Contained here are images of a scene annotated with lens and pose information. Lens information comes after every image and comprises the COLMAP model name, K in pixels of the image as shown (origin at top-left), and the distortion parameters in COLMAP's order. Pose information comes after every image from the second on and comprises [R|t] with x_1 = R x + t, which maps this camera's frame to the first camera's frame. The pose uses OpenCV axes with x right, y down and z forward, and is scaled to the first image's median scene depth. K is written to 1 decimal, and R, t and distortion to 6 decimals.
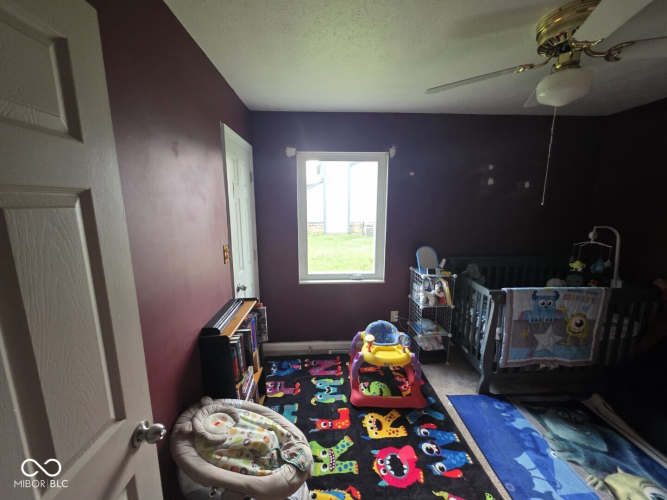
lens RADIAL K [[266.5, 0, 335.7], [0, 266.5, 249.5], [0, 0, 1]] dist [0.000471, 0.000380]
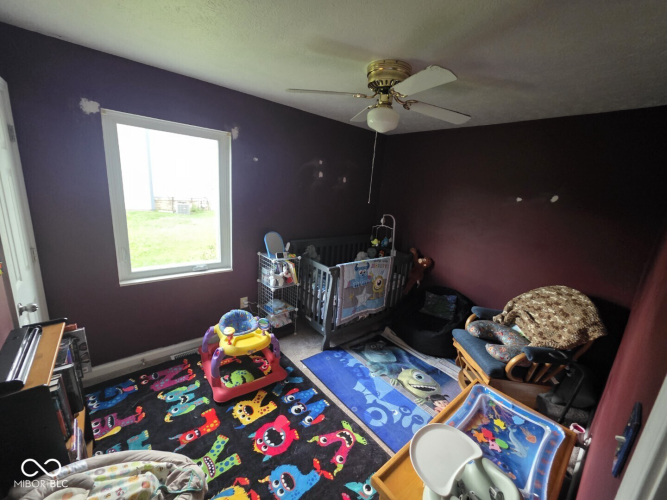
lens RADIAL K [[266.5, 0, 335.7], [0, 266.5, 249.5], [0, 0, 1]] dist [0.000471, 0.000380]
pose [[0.788753, -0.077852, 0.609760, -0.140856], [0.024976, 0.995187, 0.094754, -0.045910], [-0.614202, -0.059508, 0.786902, 0.016277]]
